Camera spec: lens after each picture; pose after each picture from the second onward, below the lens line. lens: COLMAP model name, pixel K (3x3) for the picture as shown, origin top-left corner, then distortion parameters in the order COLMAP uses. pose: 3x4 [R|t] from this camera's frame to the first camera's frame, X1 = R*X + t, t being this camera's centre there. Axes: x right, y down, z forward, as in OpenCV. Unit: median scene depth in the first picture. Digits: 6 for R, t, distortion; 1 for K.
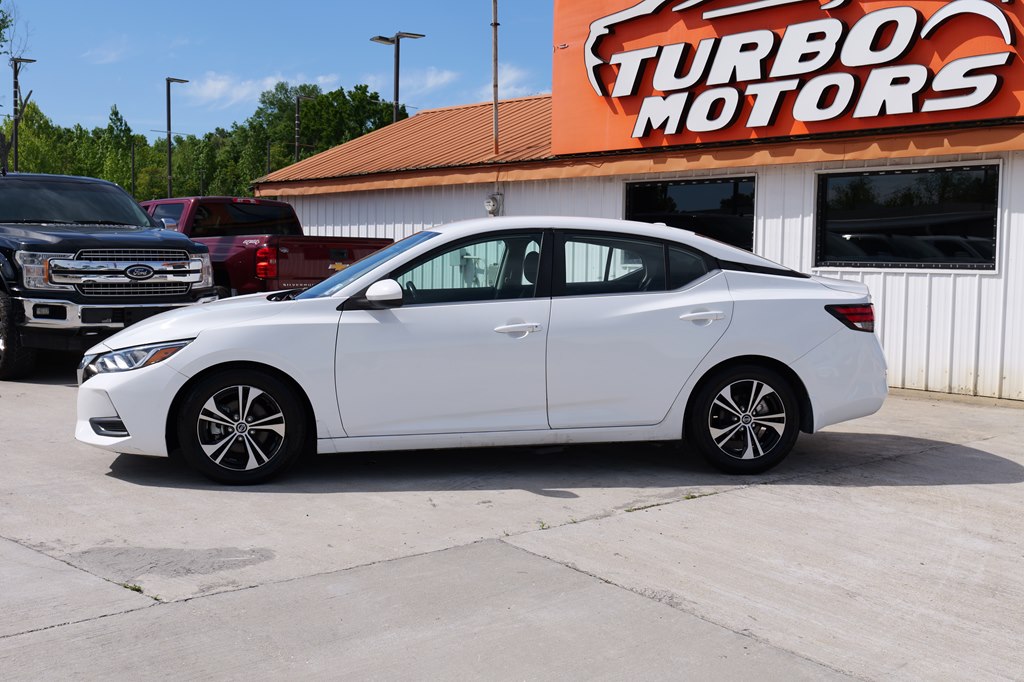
lens RADIAL K [[1147.3, 0, 536.0], [0, 1147.3, 338.5], [0, 0, 1]] dist [0.000174, 0.014283]
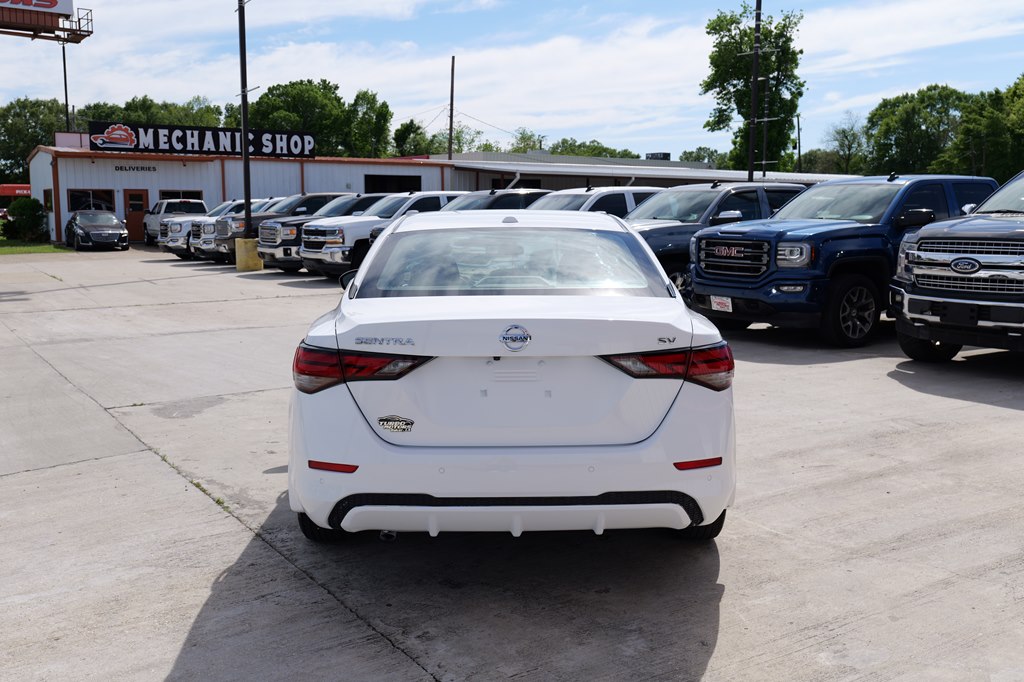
lens RADIAL K [[979.1, 0, 512.0], [0, 979.1, 341.0], [0, 0, 1]] dist [0.004522, -0.002874]
pose [[-0.139819, 0.113998, -0.983593, 0.512457], [-0.078369, 0.988960, 0.125761, -0.069783], [0.987071, 0.094667, -0.129342, 0.755838]]
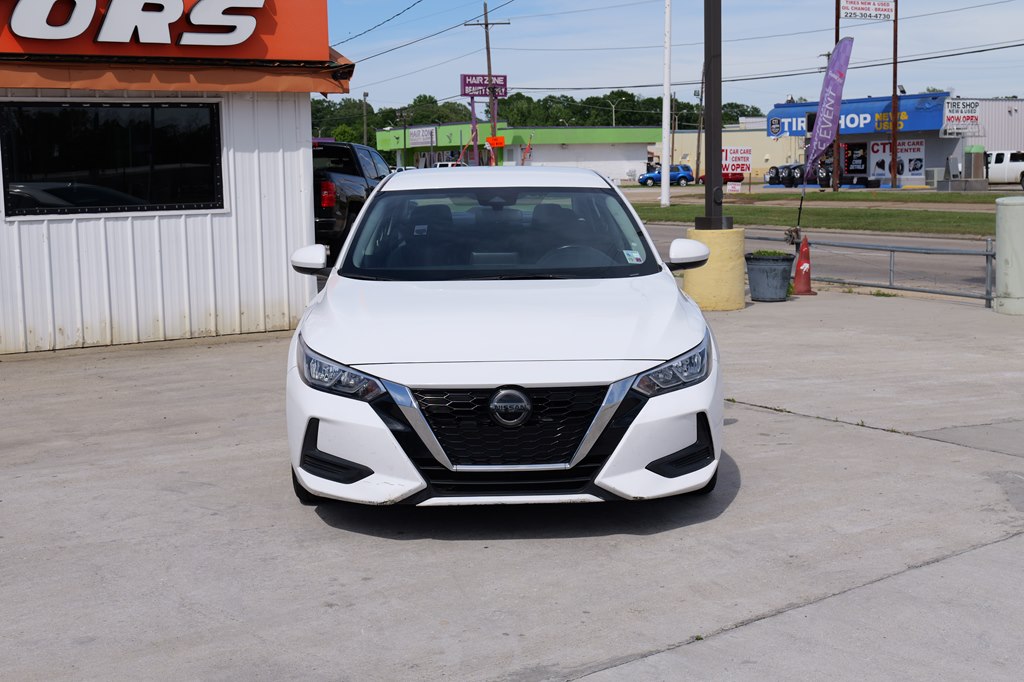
lens RADIAL K [[1375.3, 0, 483.8], [0, 1375.3, 339.2], [0, 0, 1]] dist [-0.010158, -0.007695]
pose [[0.149684, -0.138853, 0.978935, -0.740488], [0.092634, 0.987704, 0.125933, -0.074962], [-0.984385, 0.071833, 0.160706, 0.572341]]
